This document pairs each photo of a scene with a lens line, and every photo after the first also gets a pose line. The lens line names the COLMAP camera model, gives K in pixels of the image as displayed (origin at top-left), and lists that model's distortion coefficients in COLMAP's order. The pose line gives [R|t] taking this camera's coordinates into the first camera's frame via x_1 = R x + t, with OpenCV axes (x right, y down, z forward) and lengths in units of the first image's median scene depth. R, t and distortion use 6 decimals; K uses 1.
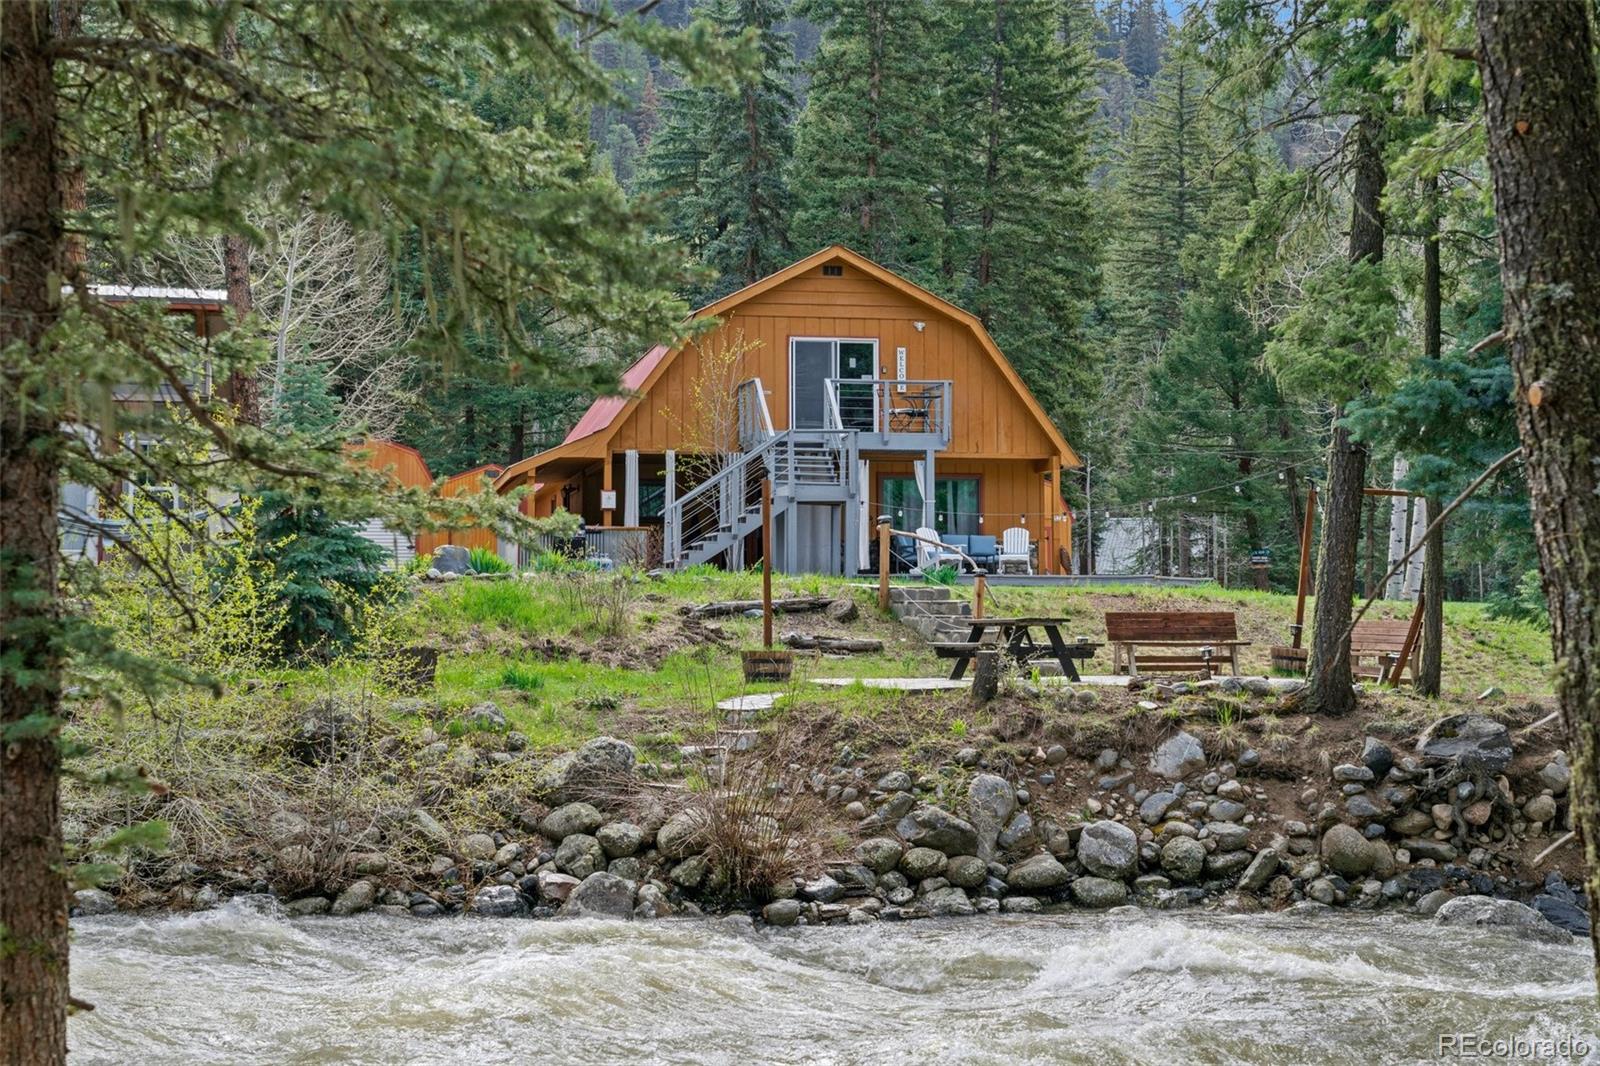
lens RADIAL K [[2422.9, 0, 821.3], [0, 2422.9, 527.8], [0, 0, 1]] dist [0.067681, 0.000000]
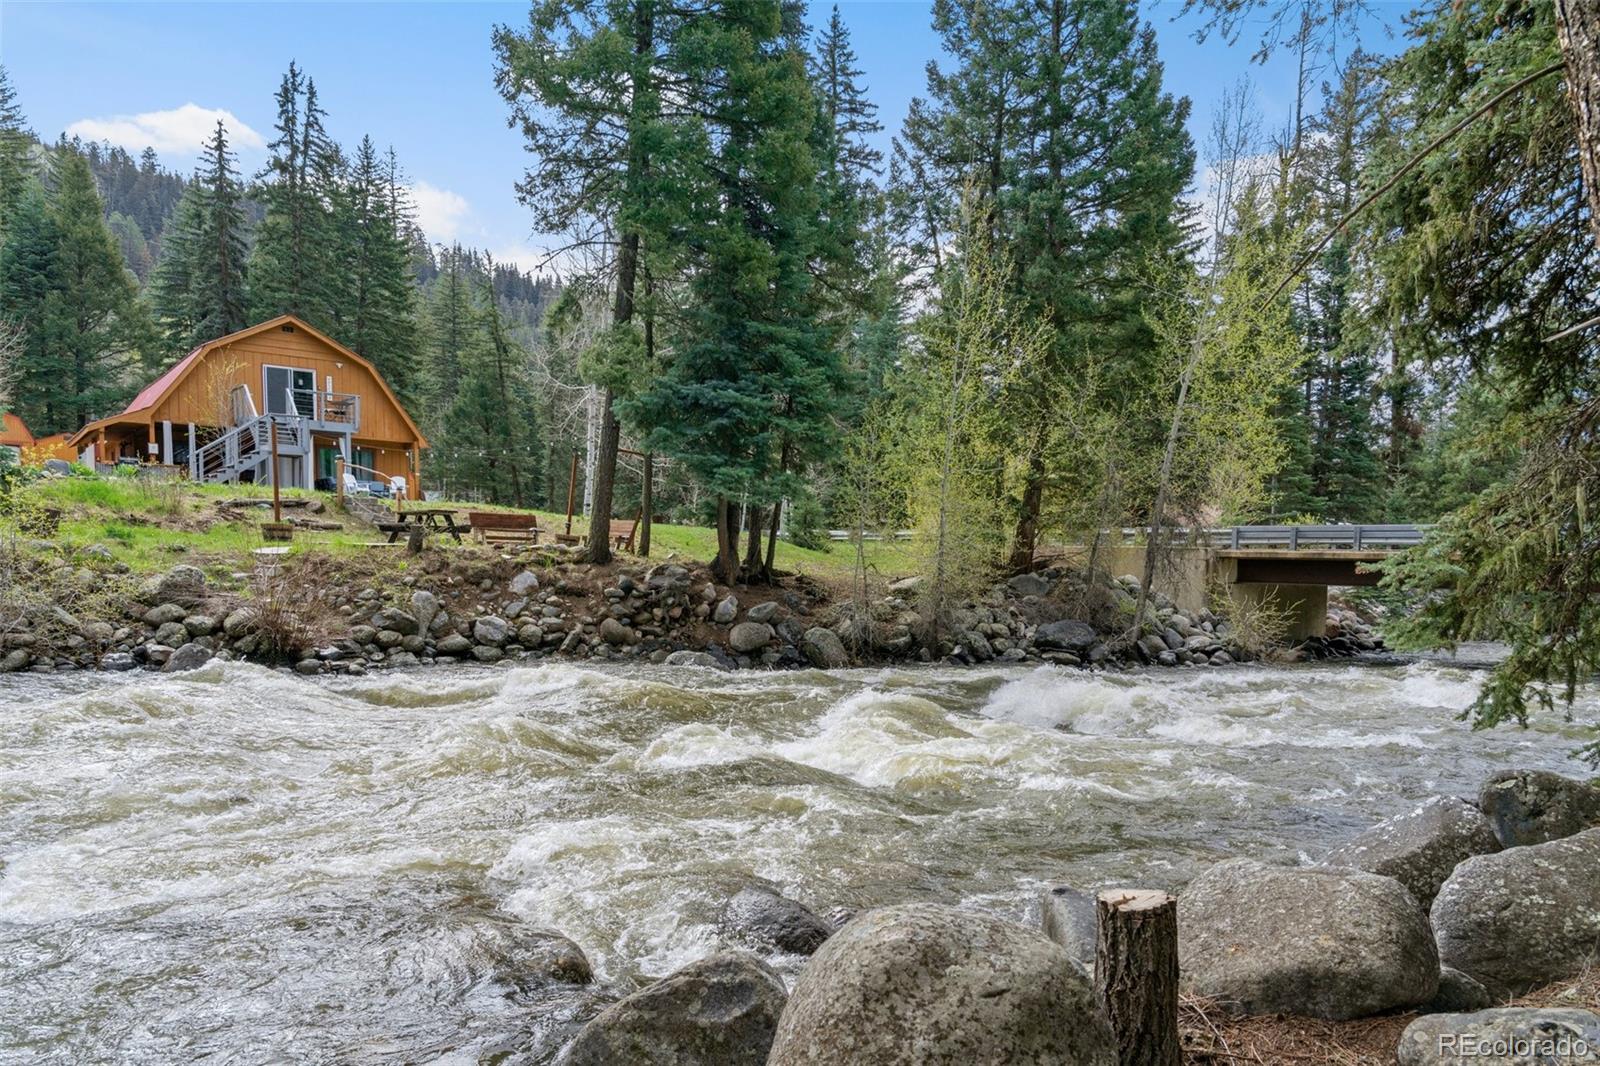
lens RADIAL K [[1129.3, 0, 803.2], [0, 1129.3, 675.5], [0, 0, 1]] dist [-0.005403, -0.006267]
pose [[0.903912, -0.023184, 0.427090, -0.034402], [-0.043566, 0.988346, 0.145857, 0.027605], [-0.425494, -0.150448, 0.892368, 0.113347]]
